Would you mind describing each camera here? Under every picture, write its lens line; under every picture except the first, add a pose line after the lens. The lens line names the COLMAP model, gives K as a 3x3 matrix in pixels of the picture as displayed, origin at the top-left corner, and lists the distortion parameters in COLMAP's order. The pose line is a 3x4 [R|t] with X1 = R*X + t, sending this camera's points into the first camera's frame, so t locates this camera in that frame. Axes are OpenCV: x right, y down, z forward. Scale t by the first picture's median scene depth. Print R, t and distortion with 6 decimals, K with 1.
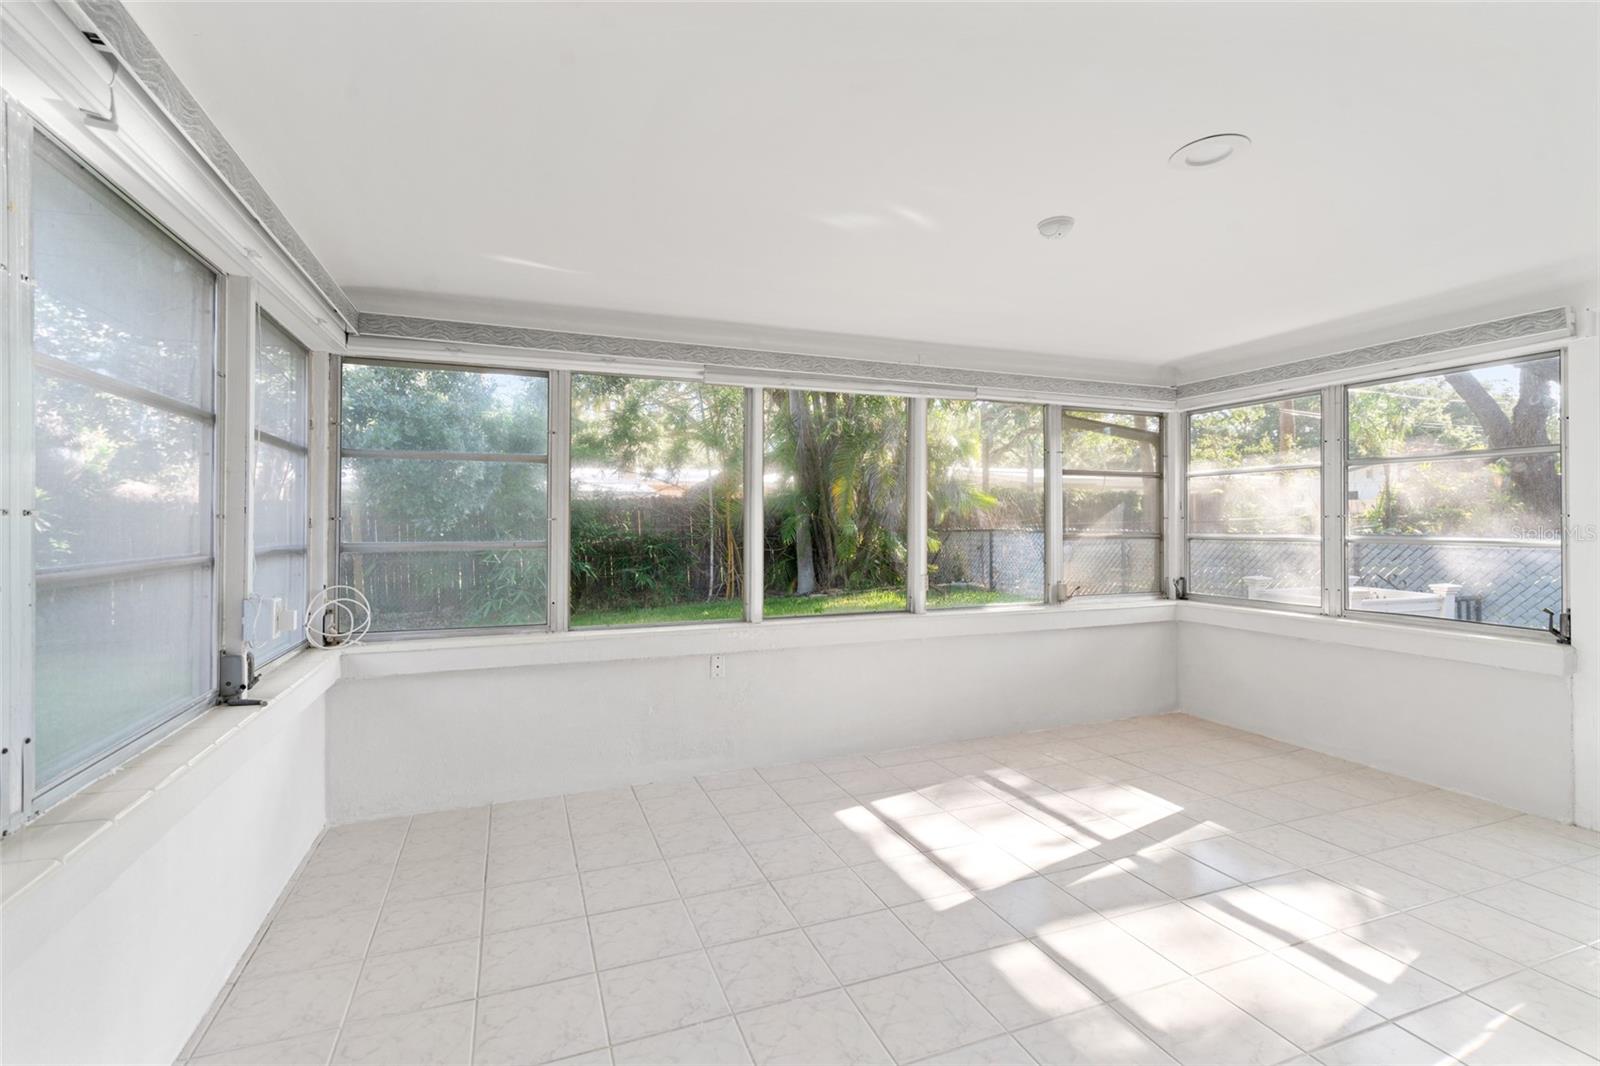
lens RADIAL K [[739.7, 0, 796.9], [0, 739.7, 510.1], [0, 0, 1]] dist [0.003377, -0.000398]
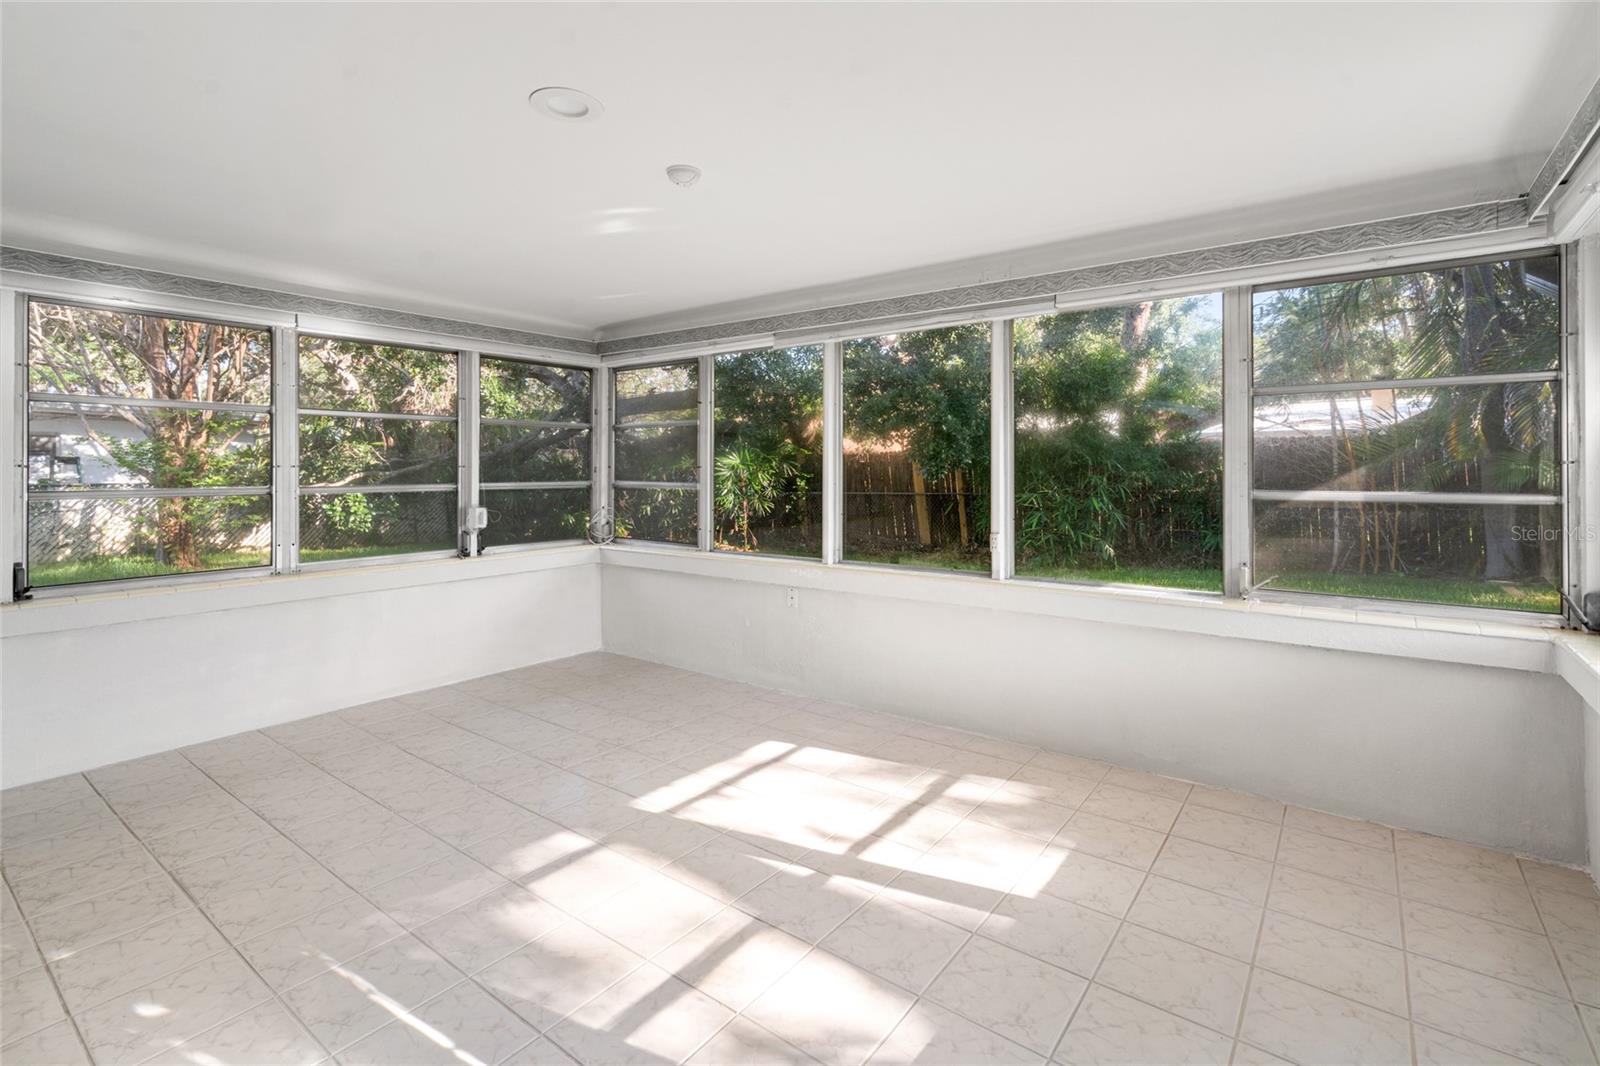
lens RADIAL K [[739.7, 0, 756.8], [0, 739.7, 469.2], [0, 0, 1]] dist [0.003377, -0.000398]
pose [[0.503531, 0.004486, -0.863965, 0.947039], [0.017693, 0.999723, 0.015502, -0.003593], [0.863796, -0.023092, 0.503313, 0.435920]]
